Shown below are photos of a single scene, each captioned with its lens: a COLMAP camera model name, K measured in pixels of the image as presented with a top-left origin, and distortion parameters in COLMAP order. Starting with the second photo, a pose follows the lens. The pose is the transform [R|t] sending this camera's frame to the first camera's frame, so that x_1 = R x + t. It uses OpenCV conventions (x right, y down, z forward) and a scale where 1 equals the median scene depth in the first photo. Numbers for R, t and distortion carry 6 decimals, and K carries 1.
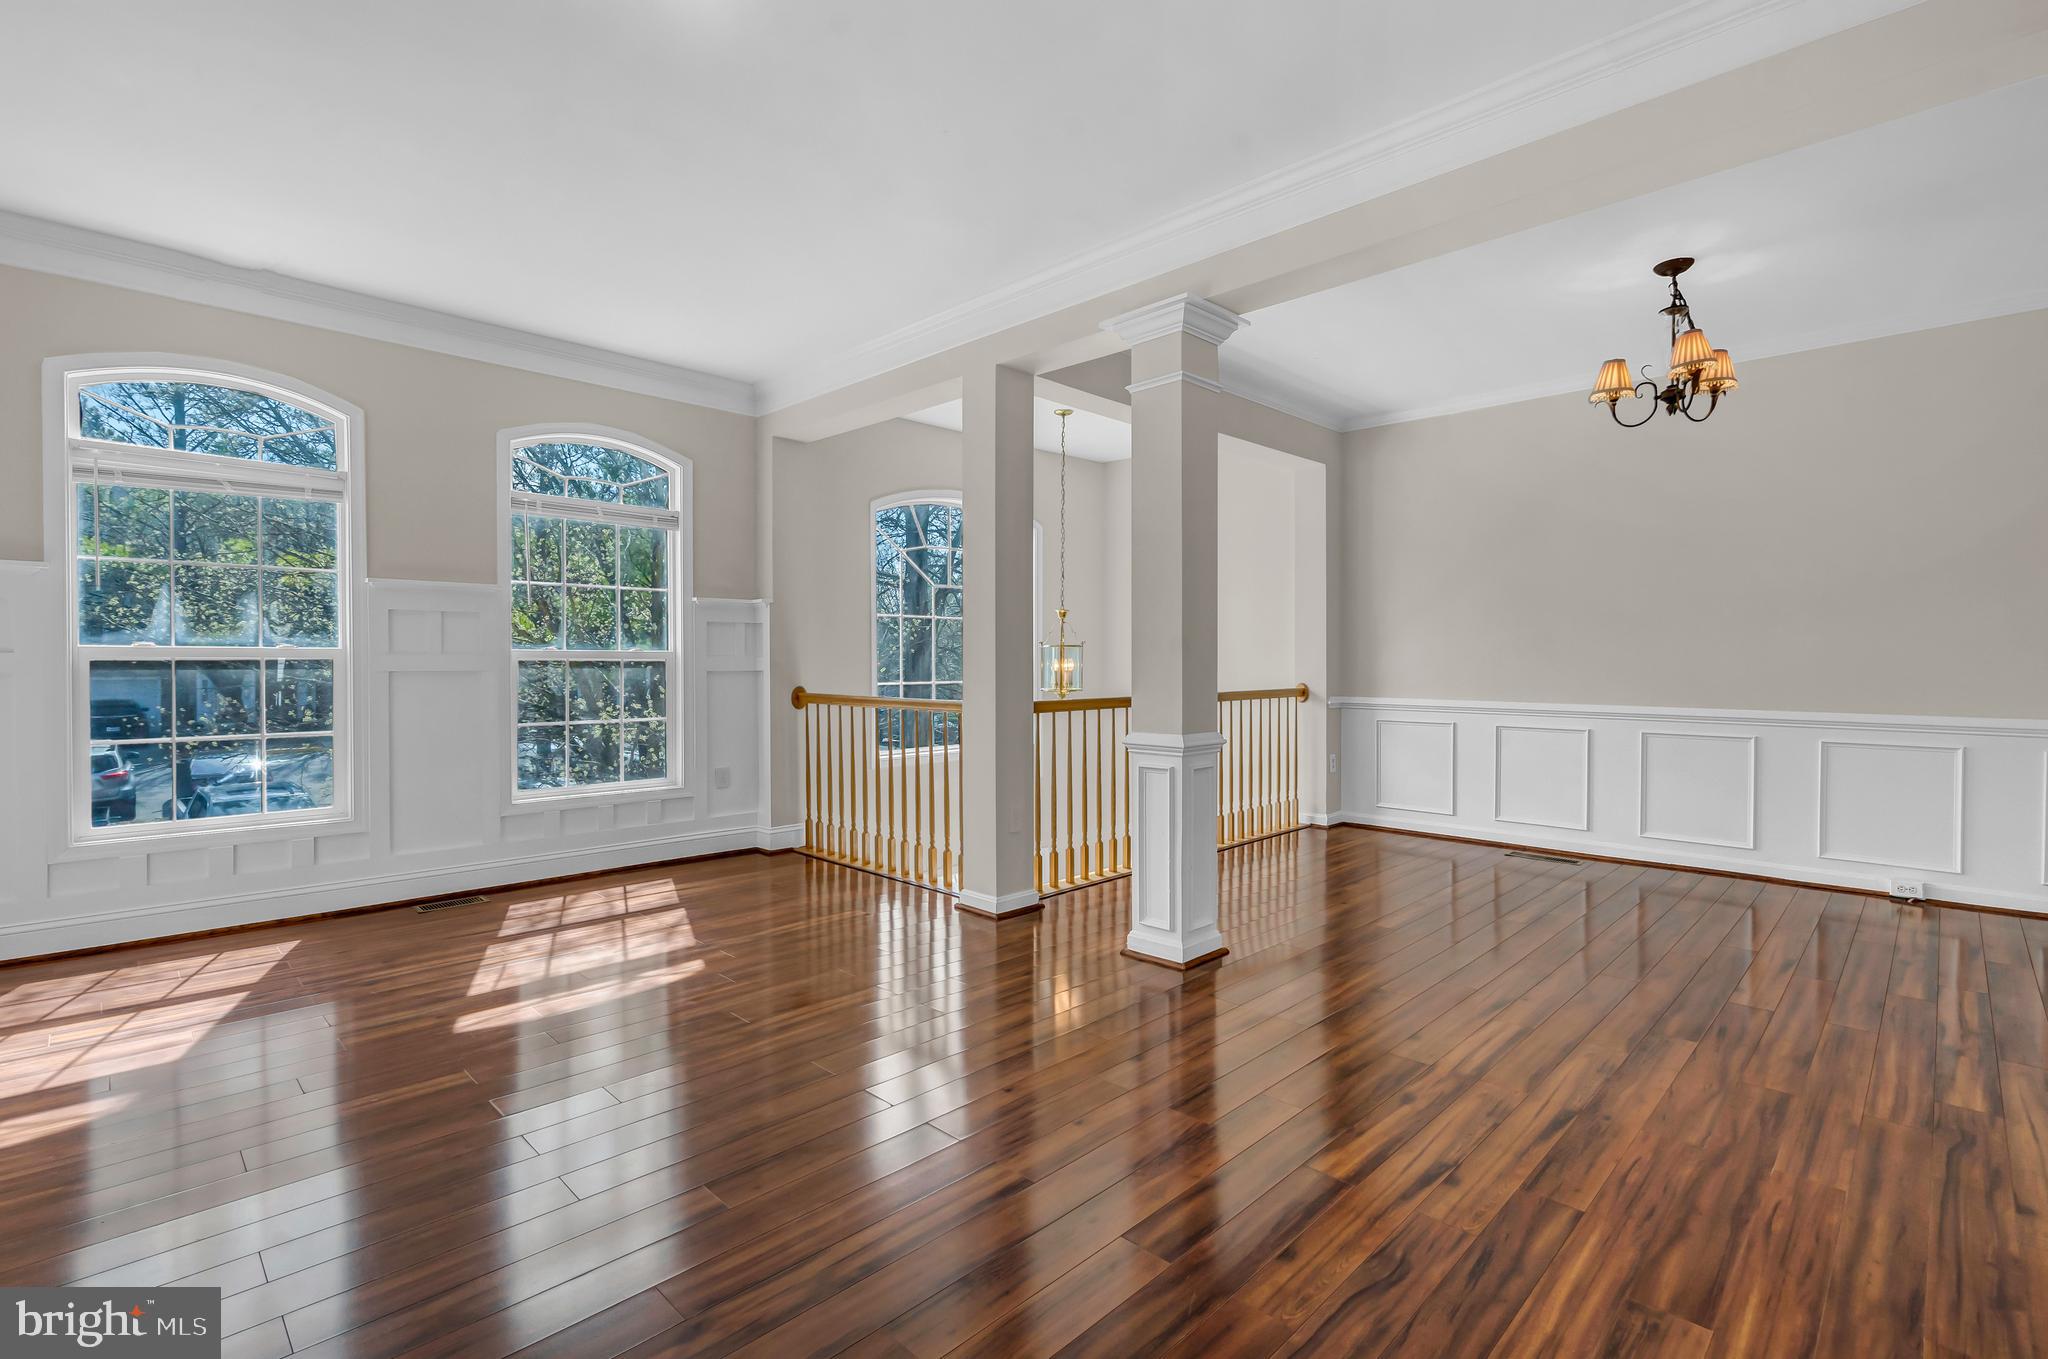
lens RADIAL K [[947.5, 0, 1032.2], [0, 947.5, 668.3], [0, 0, 1]] dist [-0.001114, -0.000179]
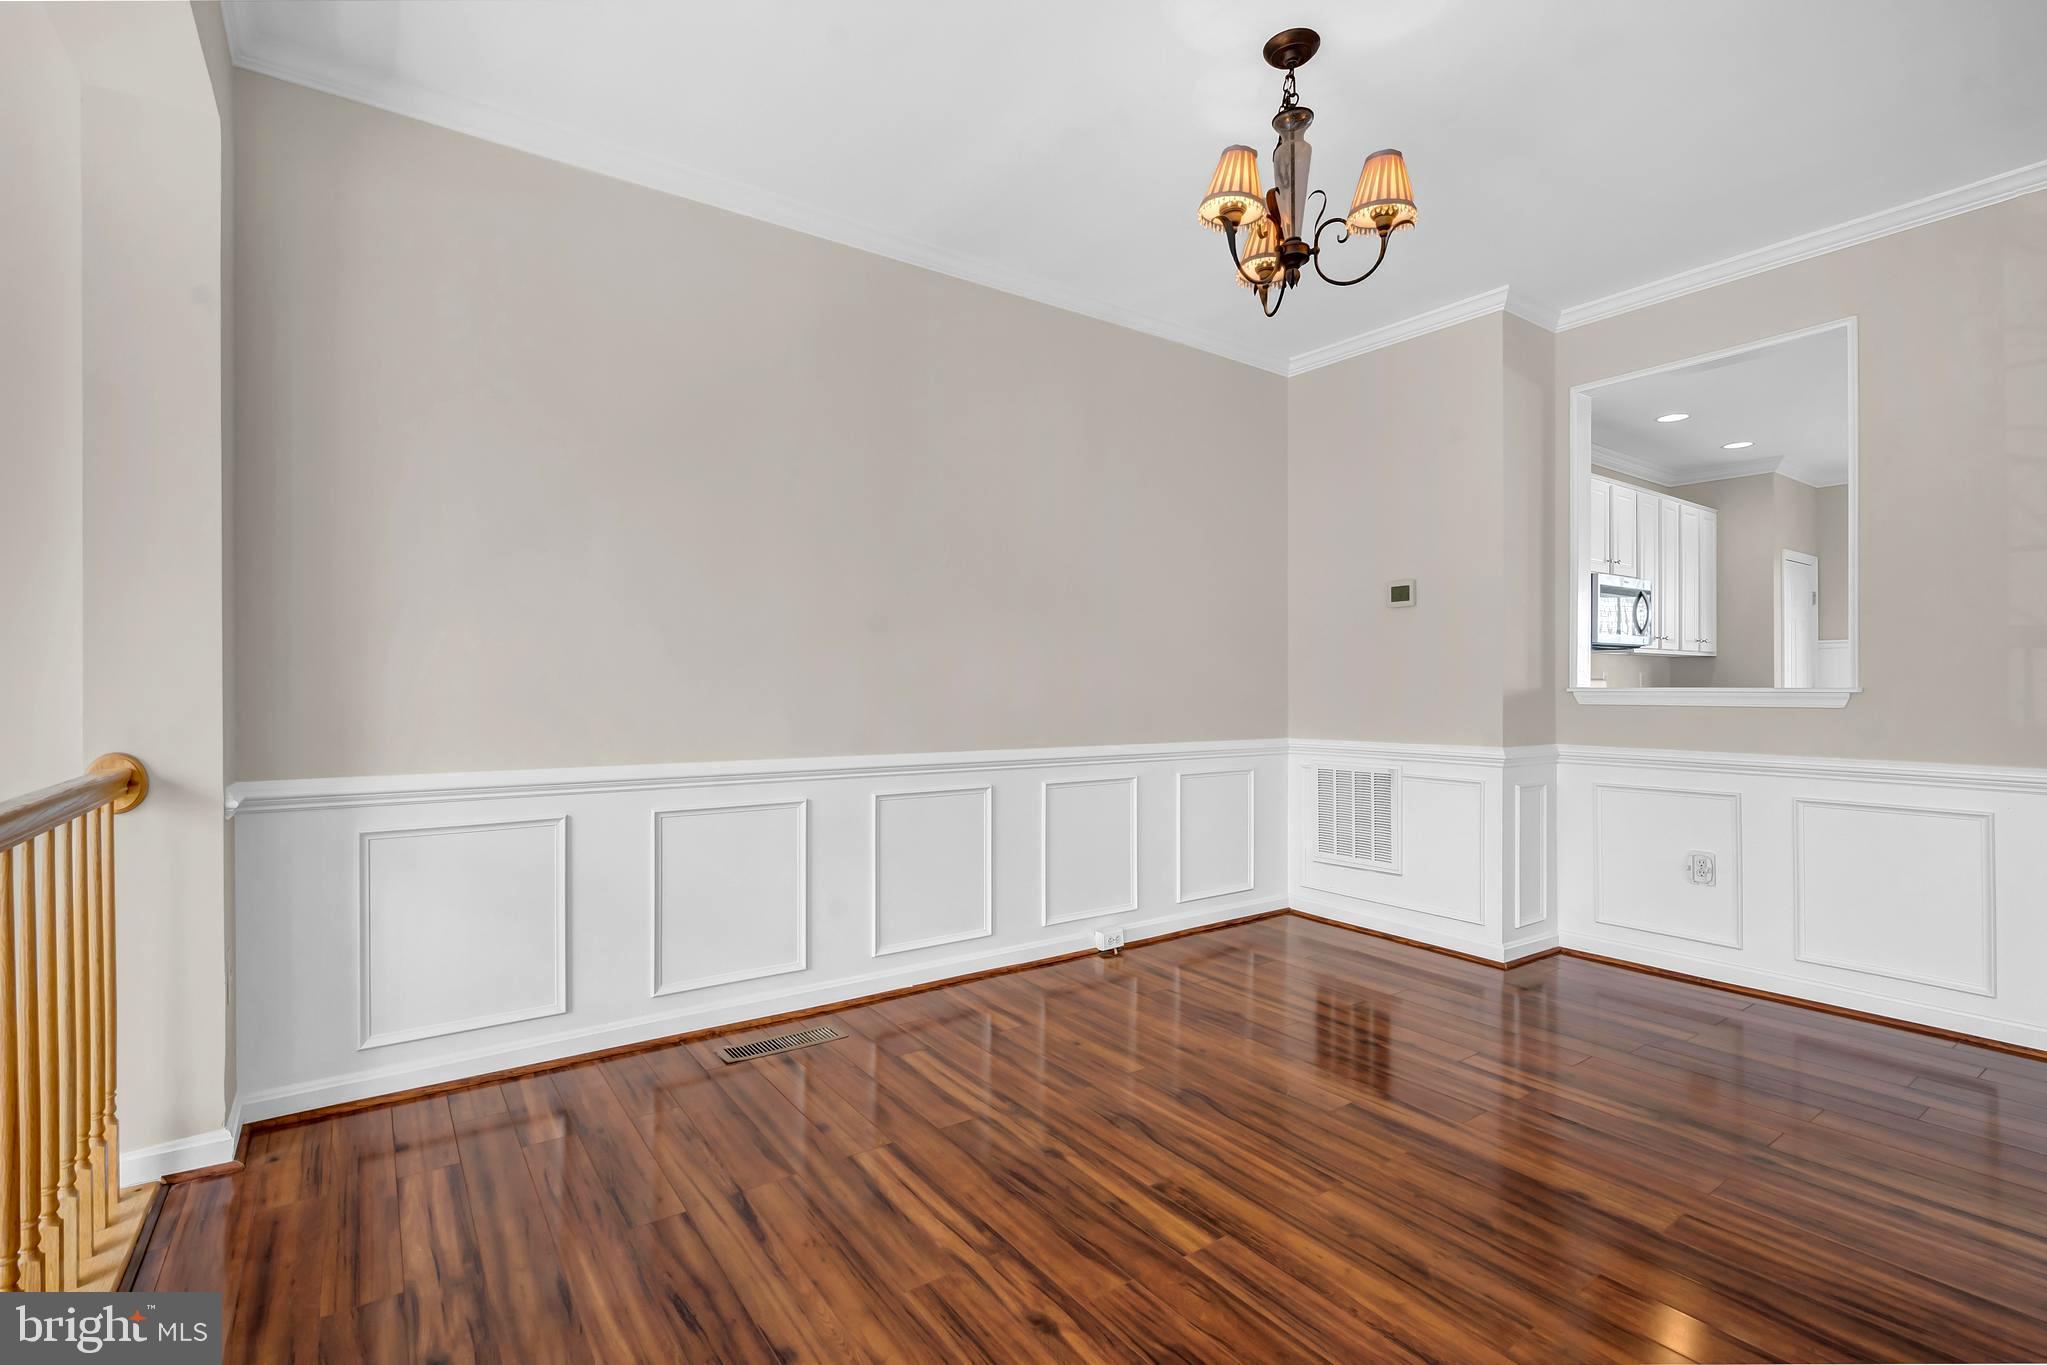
lens RADIAL K [[947.0, 0, 1027.9], [0, 947.0, 681.5], [0, 0, 1]] dist [-0.001114, -0.000179]
pose [[0.181791, 0.002119, 0.983335, 0.037621], [0.008315, 0.999959, -0.003692, -0.007930], [-0.983302, 0.008848, 0.181766, 1.030340]]
